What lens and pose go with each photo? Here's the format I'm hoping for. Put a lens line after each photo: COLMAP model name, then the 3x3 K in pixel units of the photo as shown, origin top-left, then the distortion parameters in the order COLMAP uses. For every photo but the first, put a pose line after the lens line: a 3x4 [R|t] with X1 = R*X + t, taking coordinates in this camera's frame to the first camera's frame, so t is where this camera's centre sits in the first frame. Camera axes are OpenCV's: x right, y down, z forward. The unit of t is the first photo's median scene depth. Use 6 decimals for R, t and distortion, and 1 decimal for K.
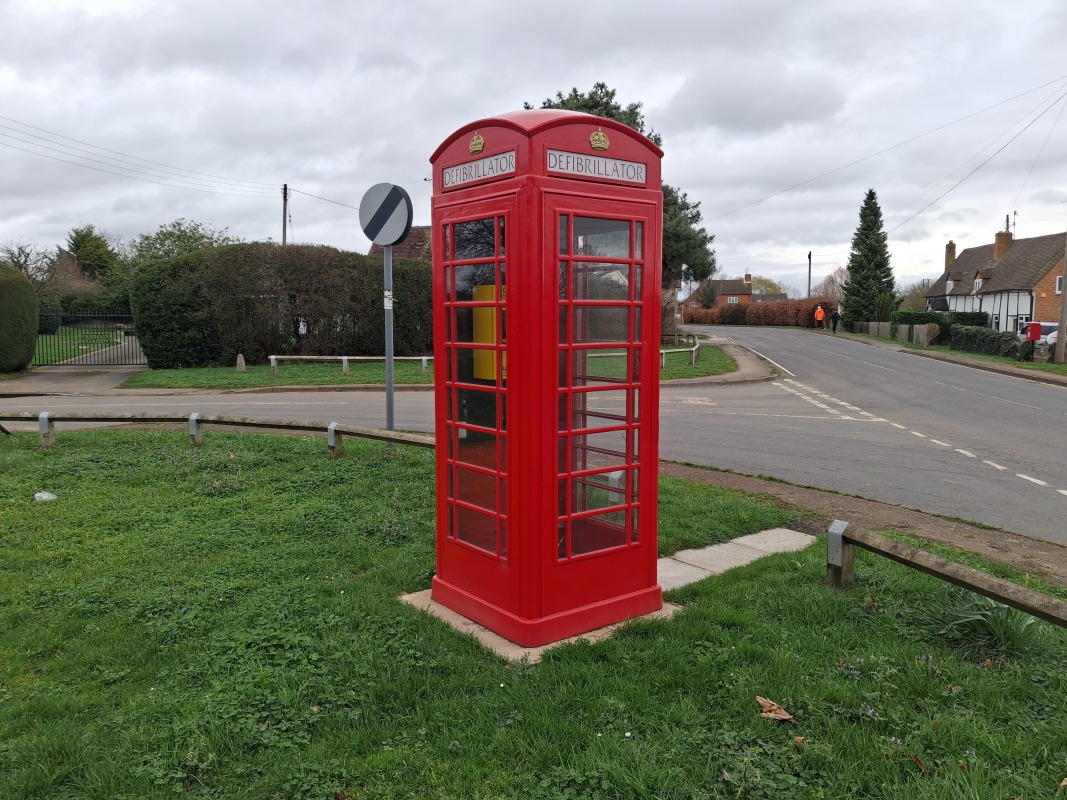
lens RADIAL K [[845.0, 0, 536.6], [0, 845.0, 404.5], [0, 0, 1]] dist [-0.062021, -0.006988]
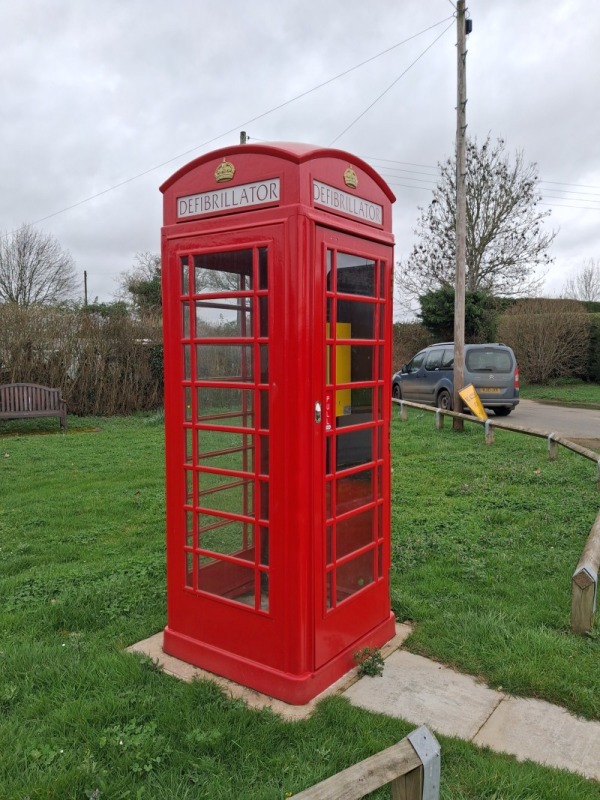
lens RADIAL K [[633.6, 0, 300.5], [0, 633.6, 400.0], [0, 0, 1]] dist [-0.062021, -0.006988]
pose [[0.960677, -0.015514, 0.277234, -0.184492], [0.022326, 0.999521, -0.021429, -0.036570], [-0.276769, 0.026776, 0.960563, 0.300647]]
